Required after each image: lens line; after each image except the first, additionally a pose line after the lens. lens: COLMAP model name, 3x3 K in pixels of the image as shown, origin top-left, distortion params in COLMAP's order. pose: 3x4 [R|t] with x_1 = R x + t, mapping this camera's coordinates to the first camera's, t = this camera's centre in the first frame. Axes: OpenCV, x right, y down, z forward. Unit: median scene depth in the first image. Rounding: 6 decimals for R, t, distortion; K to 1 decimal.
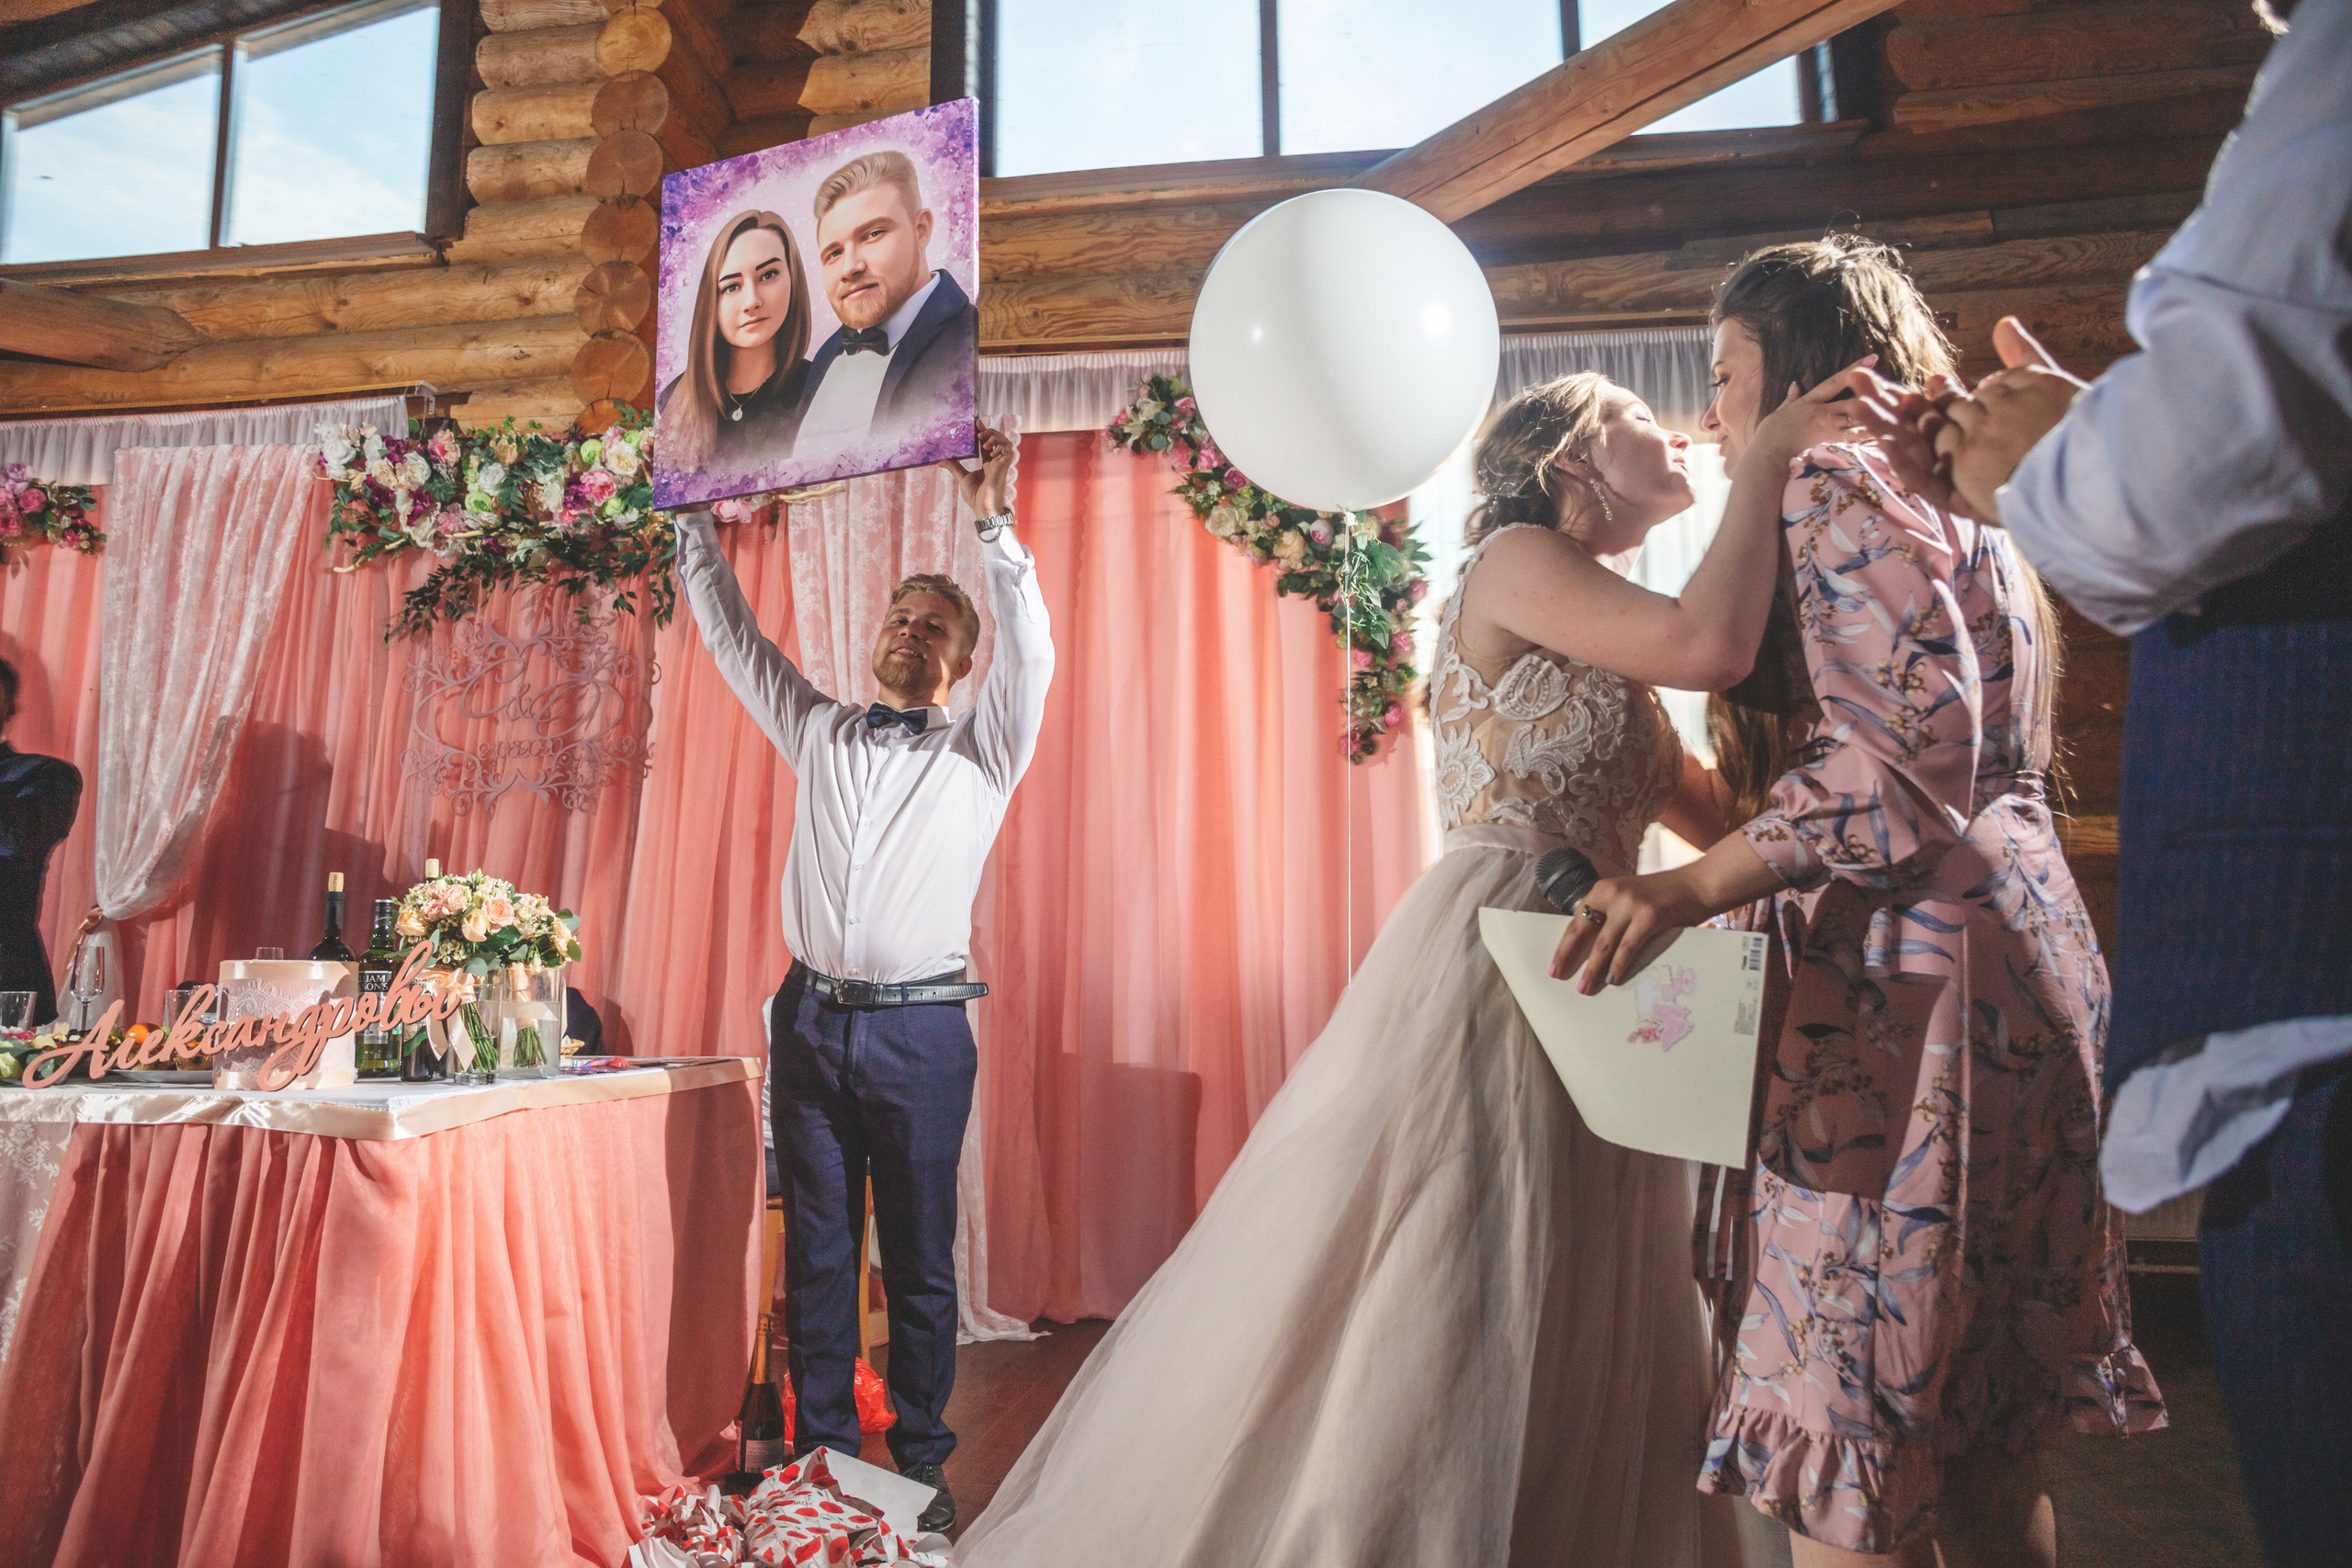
lens RADIAL K [[1600.0, 0, 1176.0], [0, 1600.0, 784.0], [0, 0, 1]] dist [-0.102769, 0.083256]
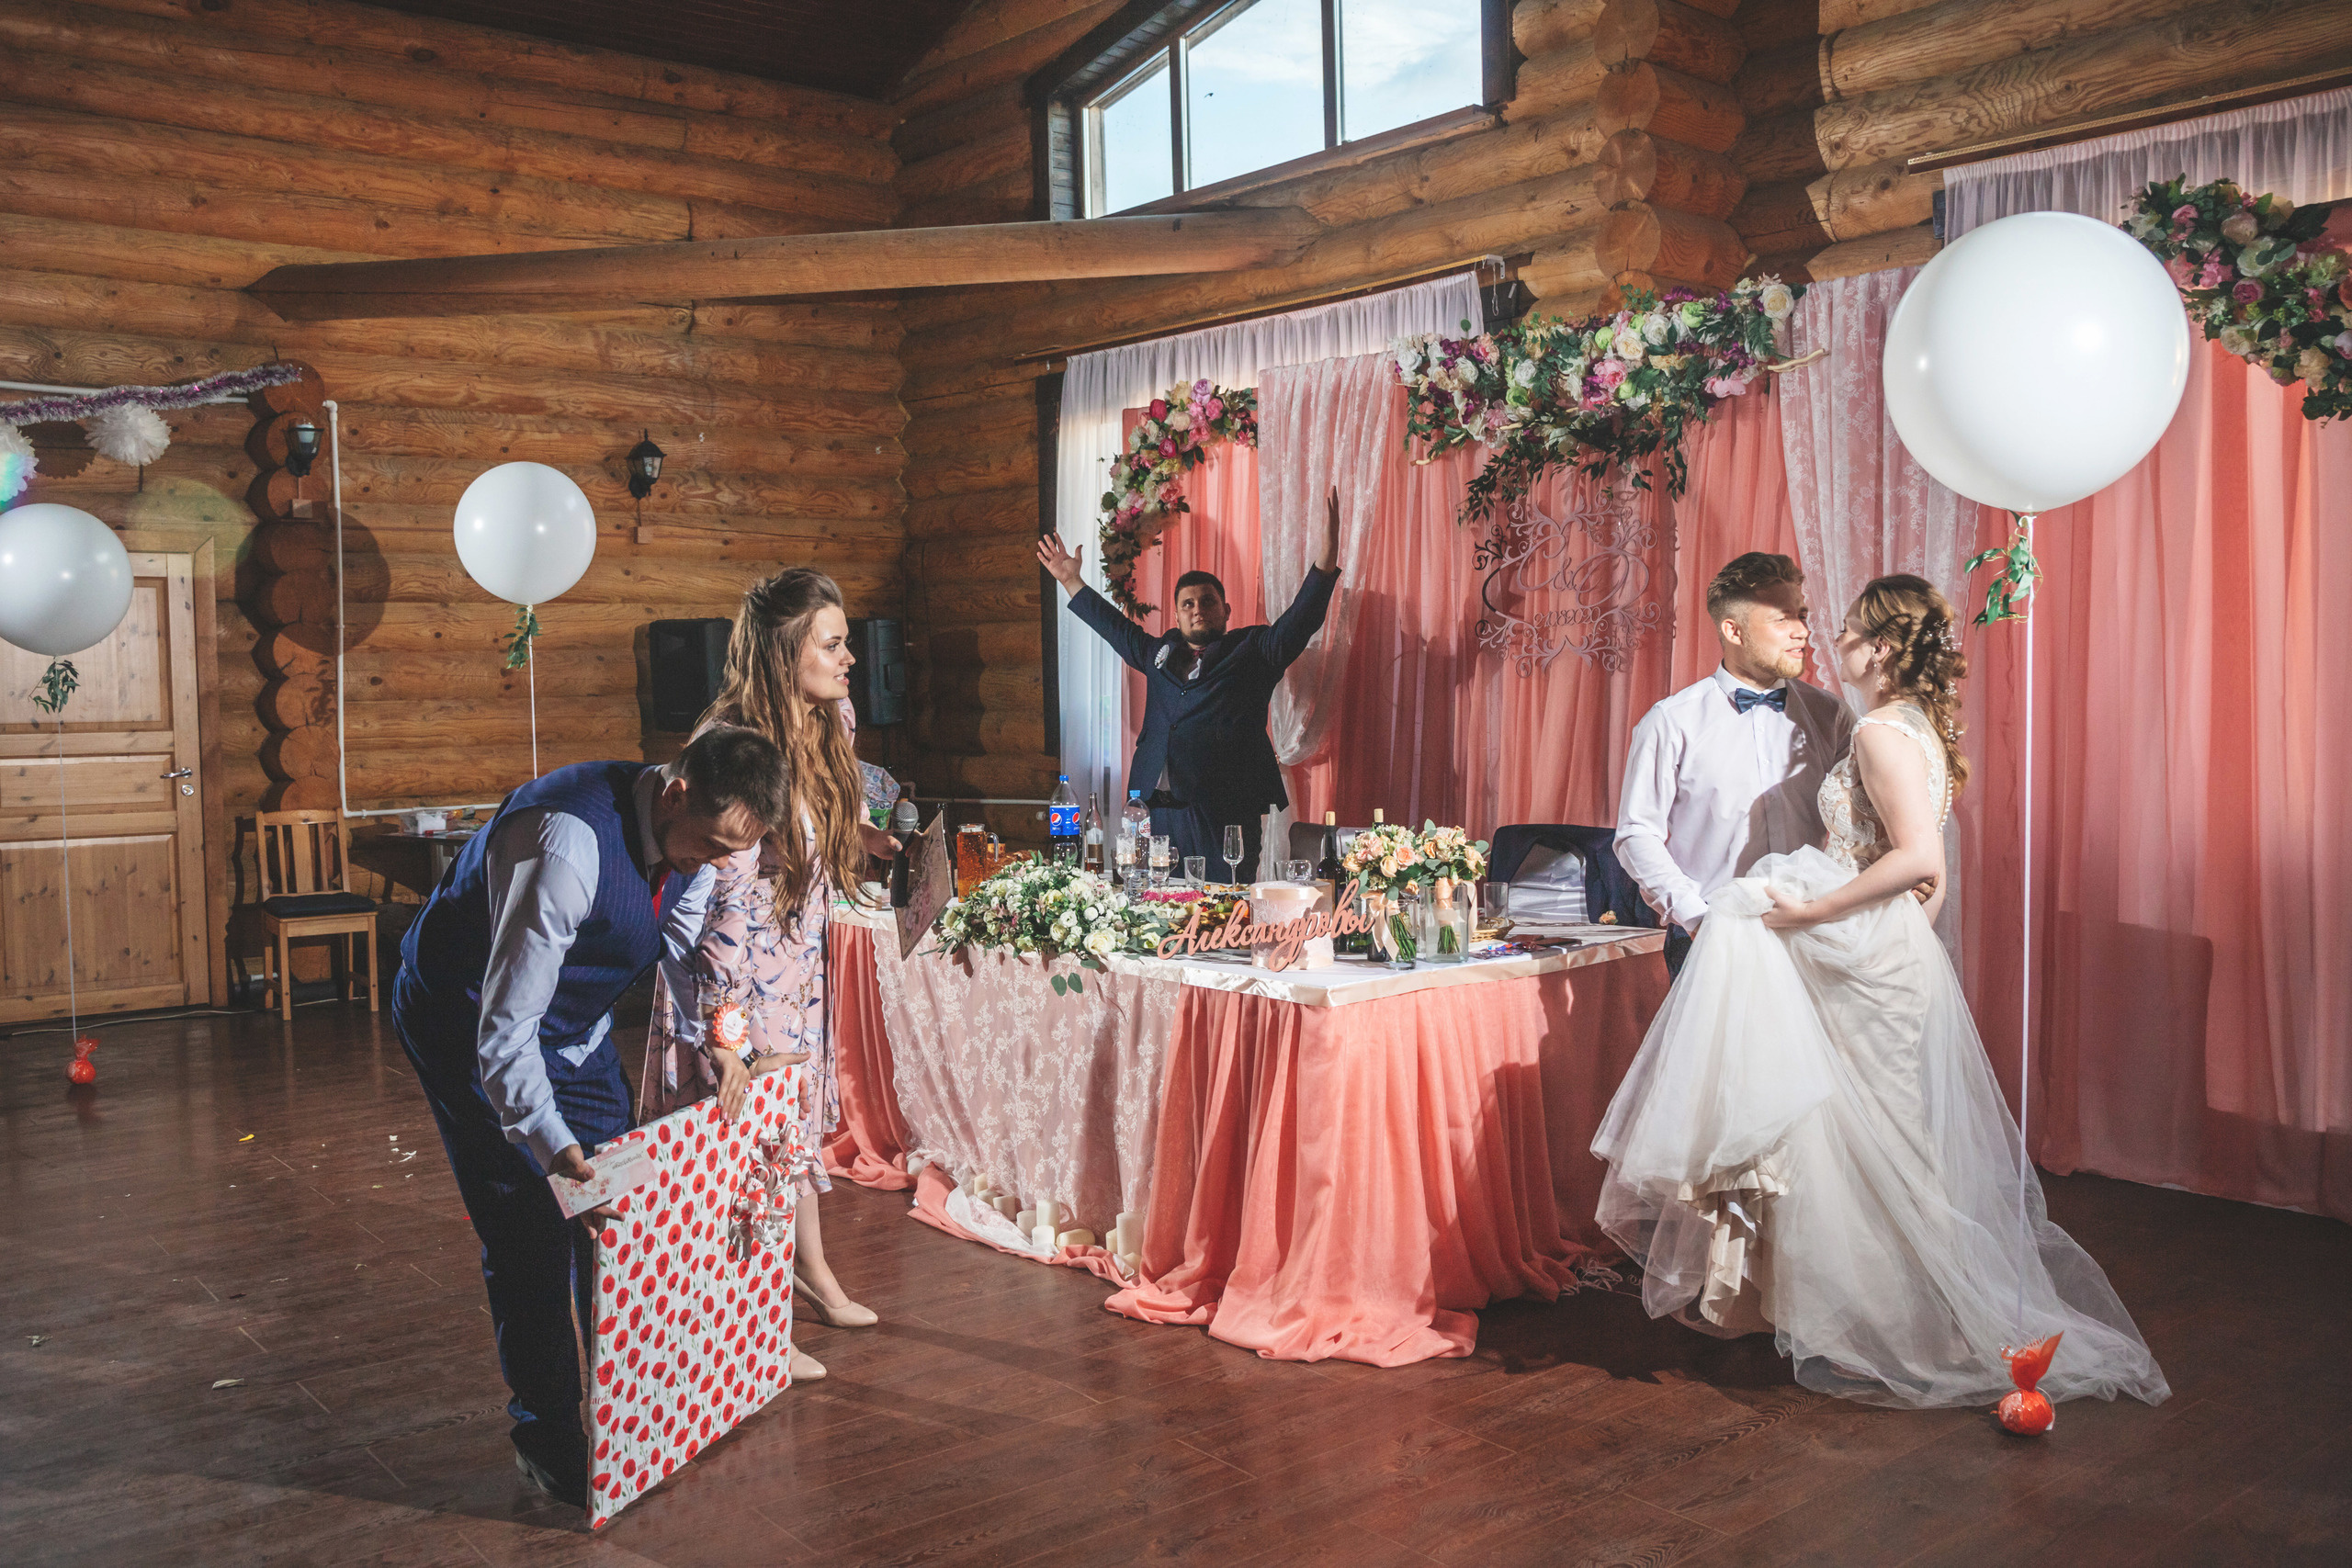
lens RADIAL K [[2123.8, 0, 1176.0], [0, 2123.8, 784.0], [0, 0, 1]] dist [-0.064567, 0.008254]
pose [[0.738600, 0.027216, -0.673595, 0.392923], [0.104163, 0.982578, 0.153916, -0.165117], [0.666048, -0.183846, 0.722897, -0.293792]]
